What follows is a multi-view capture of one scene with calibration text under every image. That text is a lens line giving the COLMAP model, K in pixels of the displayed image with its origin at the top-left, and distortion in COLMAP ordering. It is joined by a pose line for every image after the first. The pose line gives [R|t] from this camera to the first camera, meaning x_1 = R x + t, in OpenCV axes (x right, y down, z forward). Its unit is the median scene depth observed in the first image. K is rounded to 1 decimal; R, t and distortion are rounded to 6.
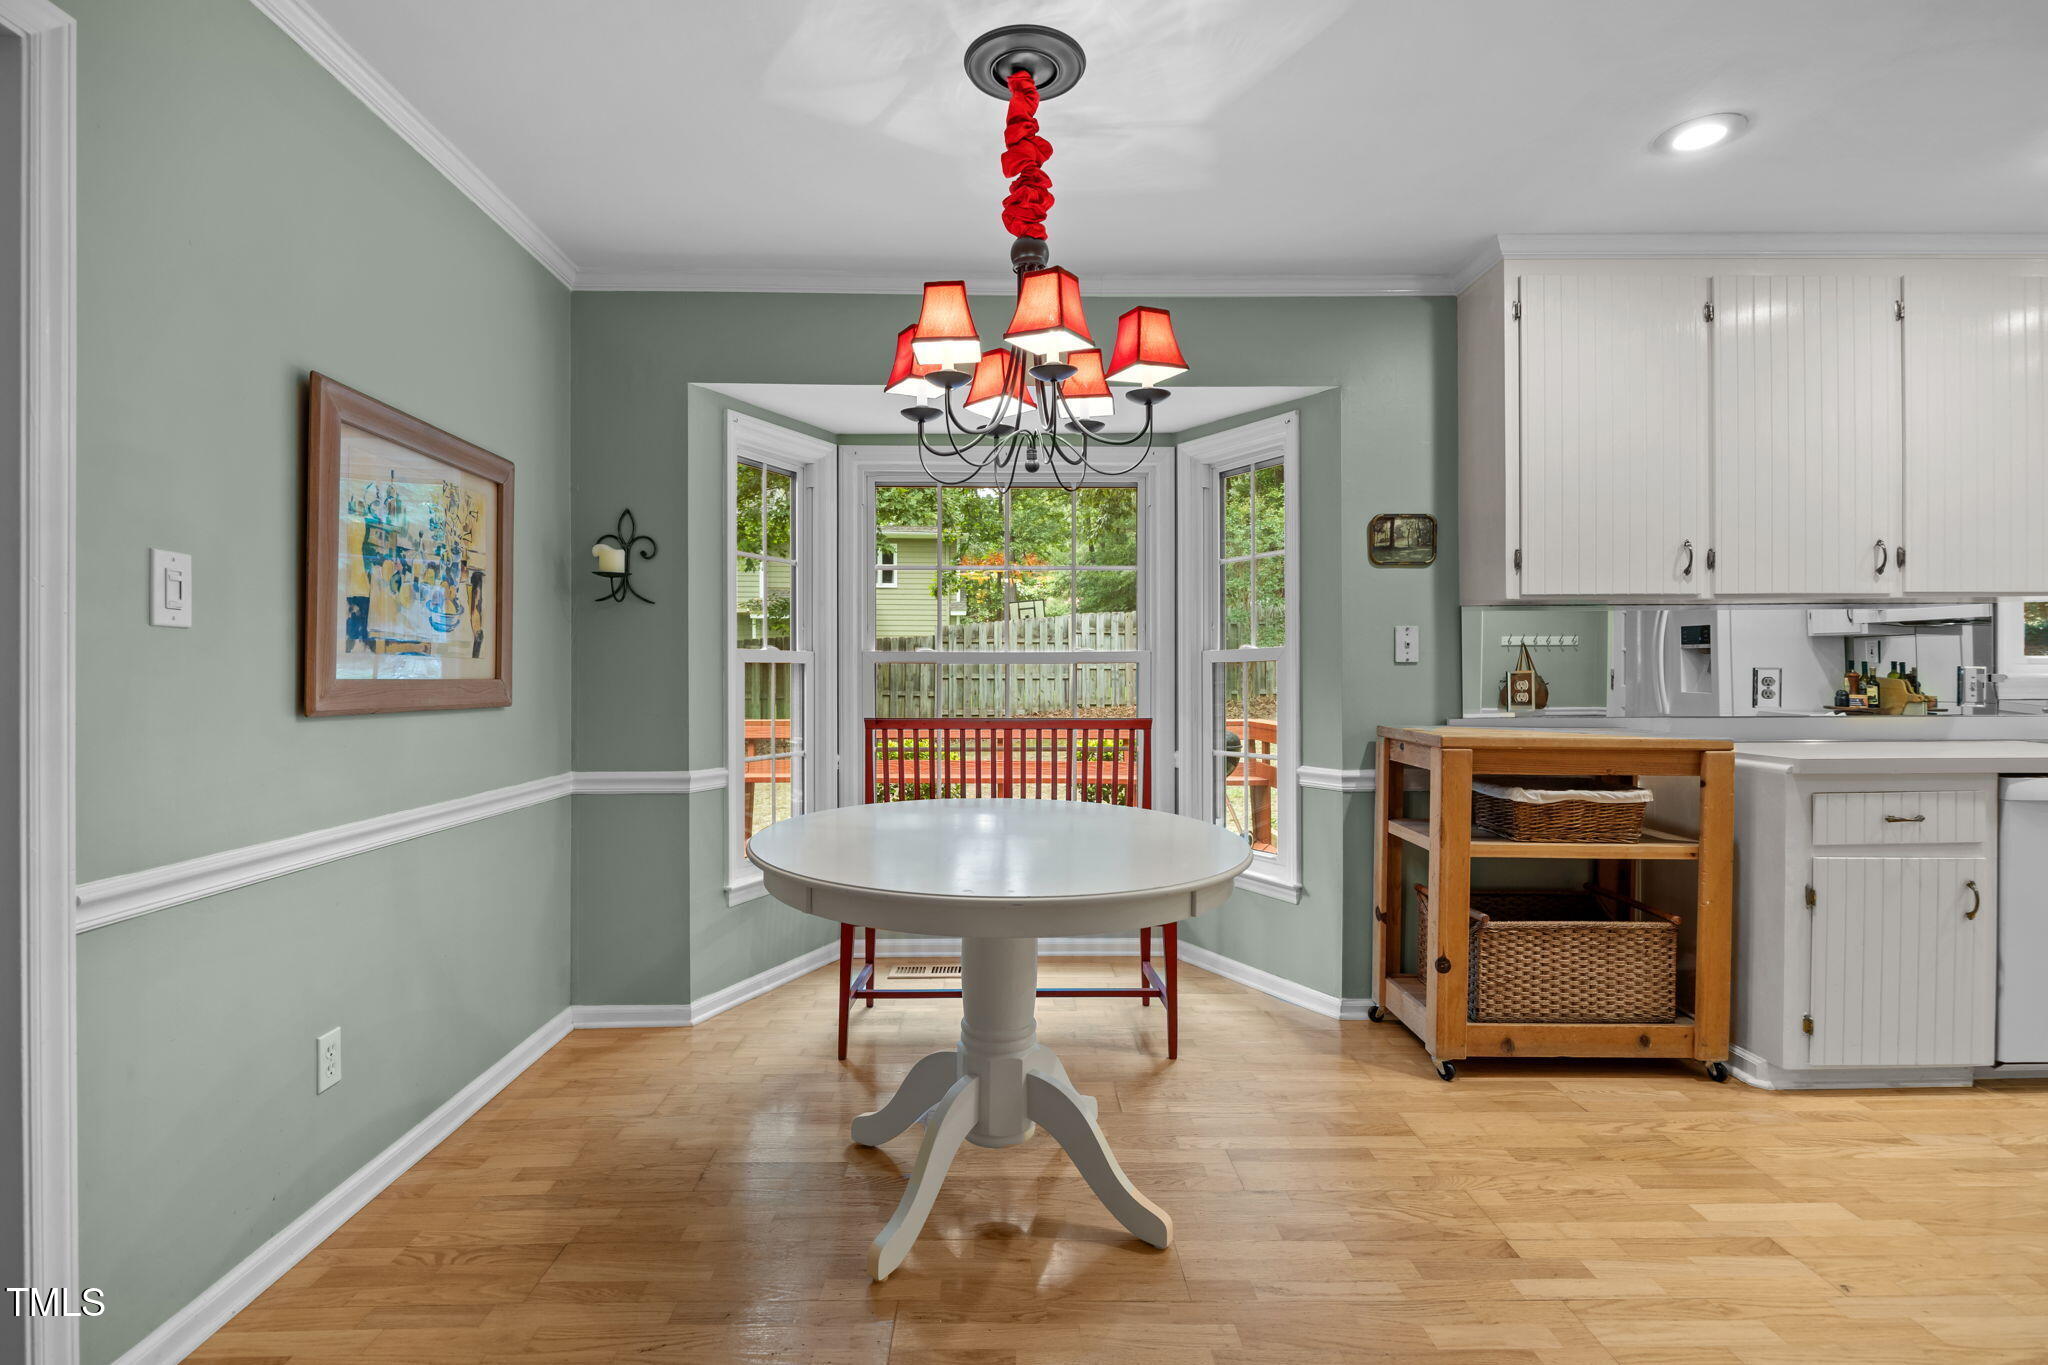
lens RADIAL K [[1001.6, 0, 1013.6], [0, 1001.6, 681.5], [0, 0, 1]] dist [-0.007902, -0.000957]
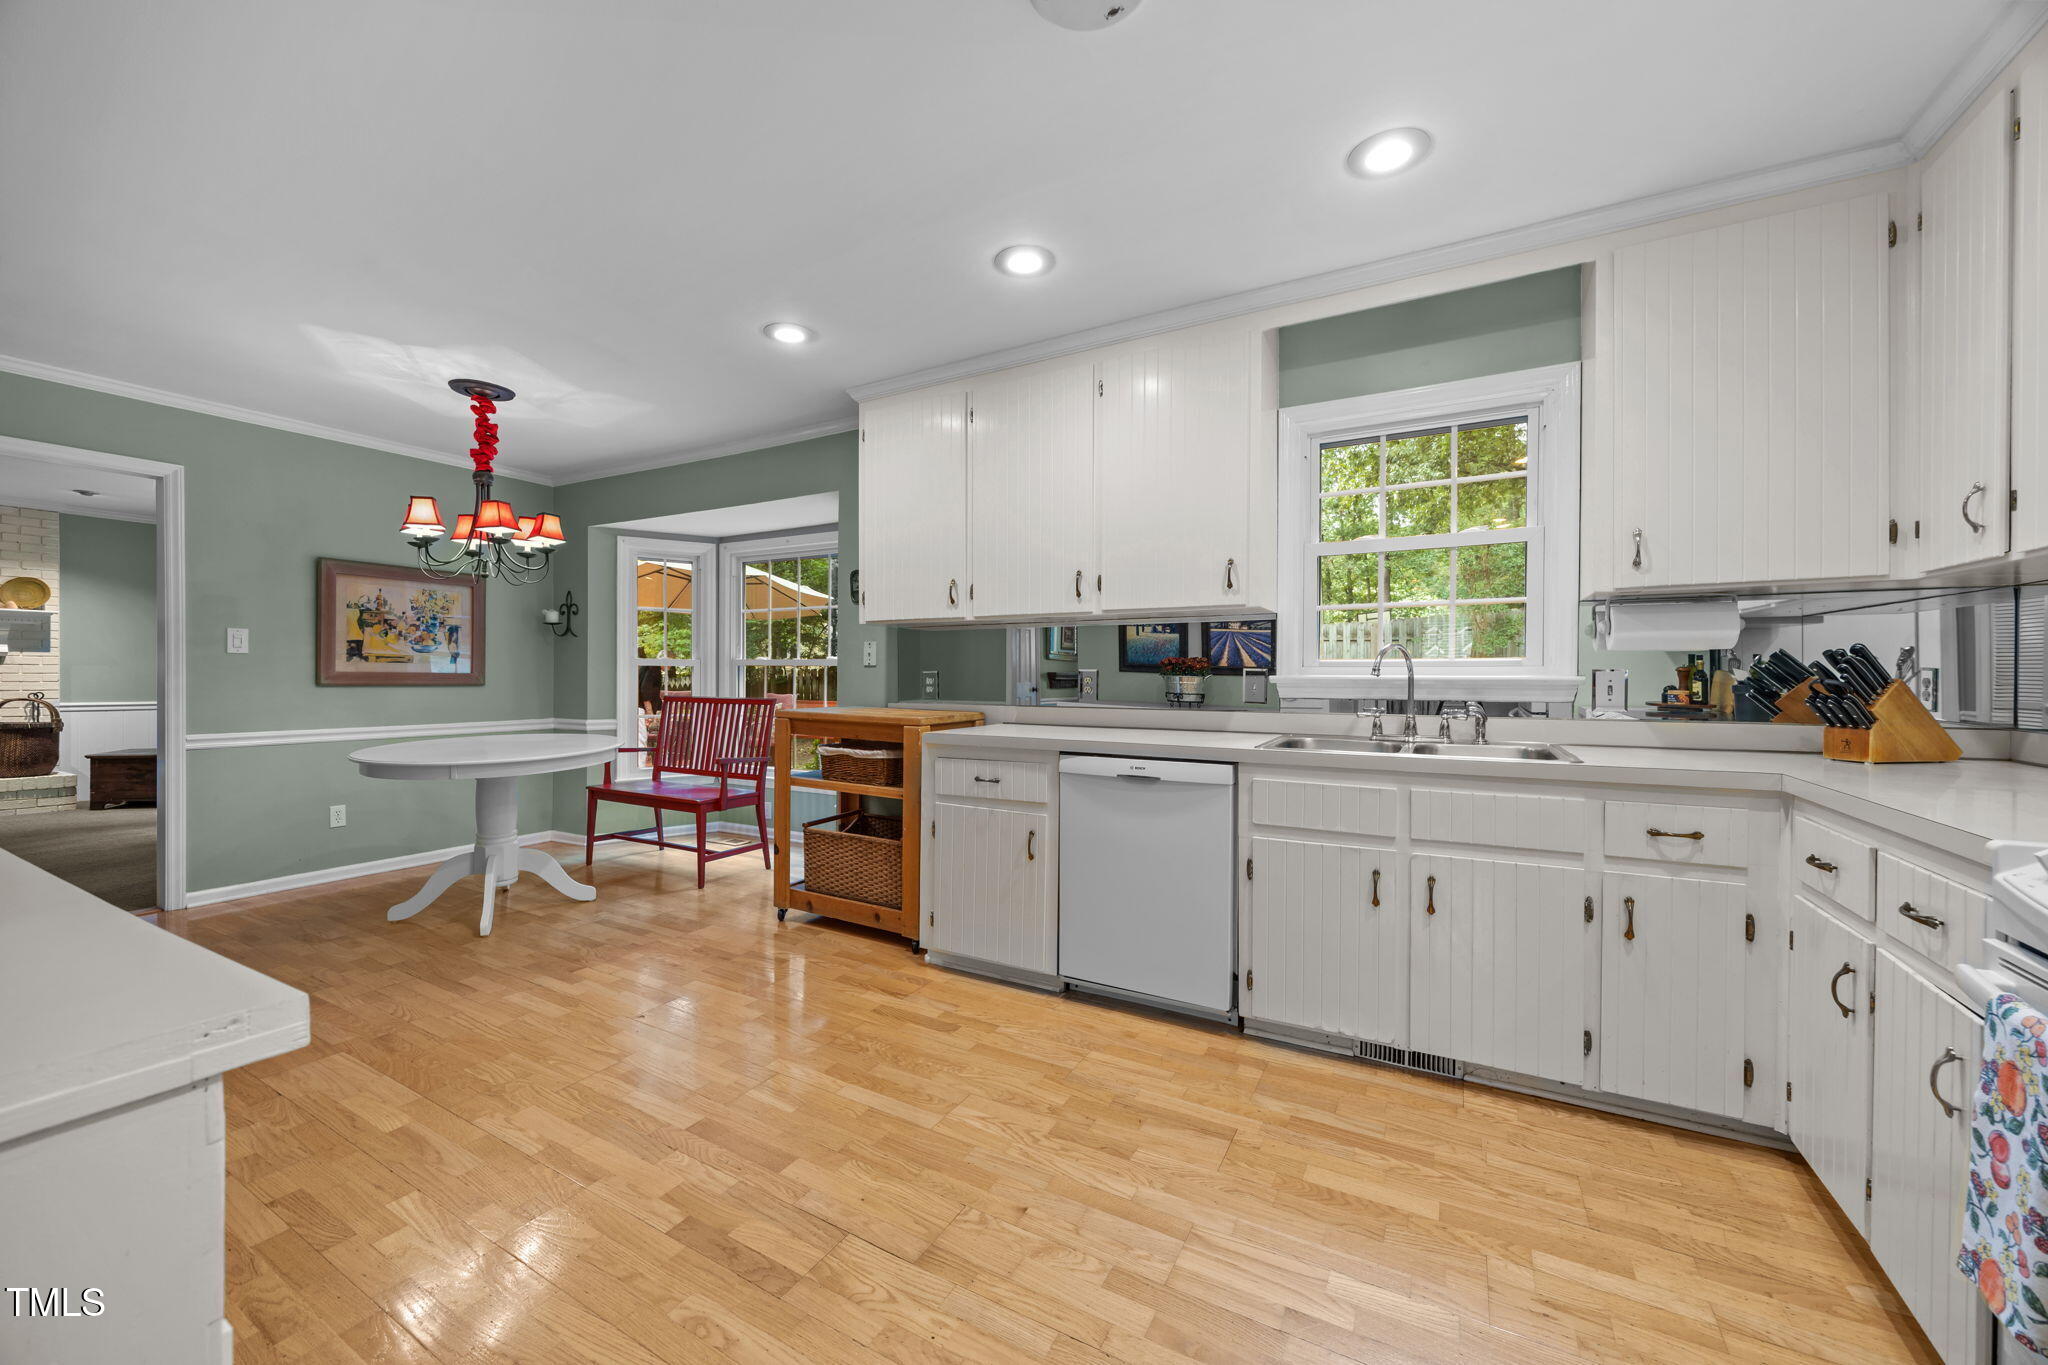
lens RADIAL K [[782.3, 0, 1014.4], [0, 782.3, 683.3], [0, 0, 1]] dist [-0.003639, 0.000399]
pose [[0.864084, 0.011424, -0.503218, 1.396582], [-0.009071, 0.999933, 0.007125, -0.002235], [0.503266, -0.001592, 0.864130, 0.084505]]
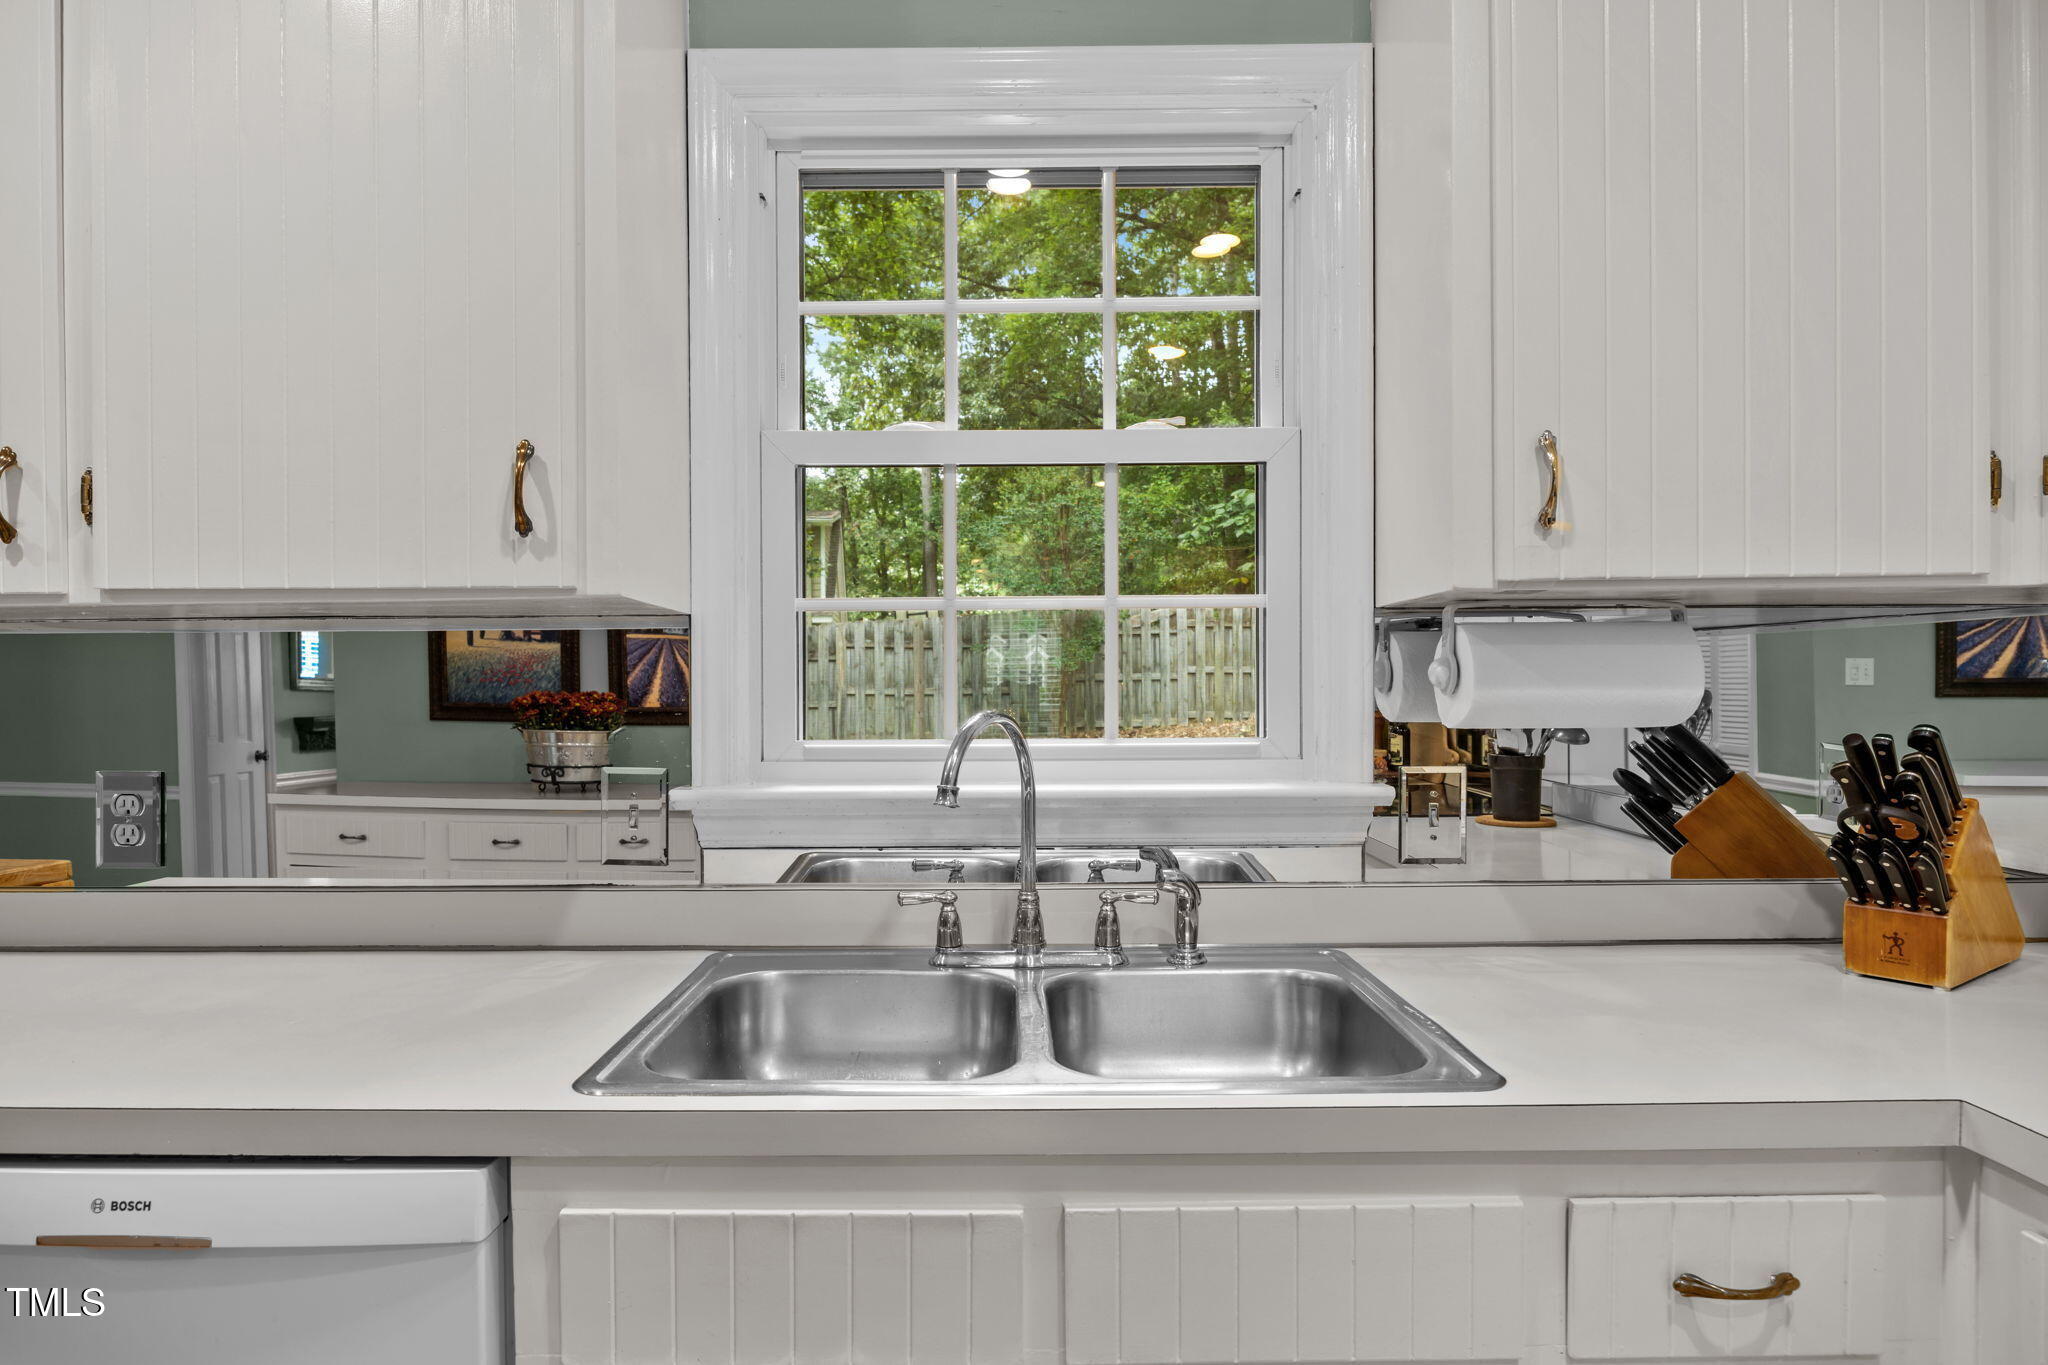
lens RADIAL K [[1198.4, 0, 1001.9], [0, 1198.4, 711.2], [0, 0, 1]] dist [-0.021679, 0.001168]
pose [[0.999680, -0.000714, -0.025282, 1.336474], [0.000948, 0.999957, 0.009261, -0.051080], [0.025274, -0.009282, 0.999637, 0.597317]]
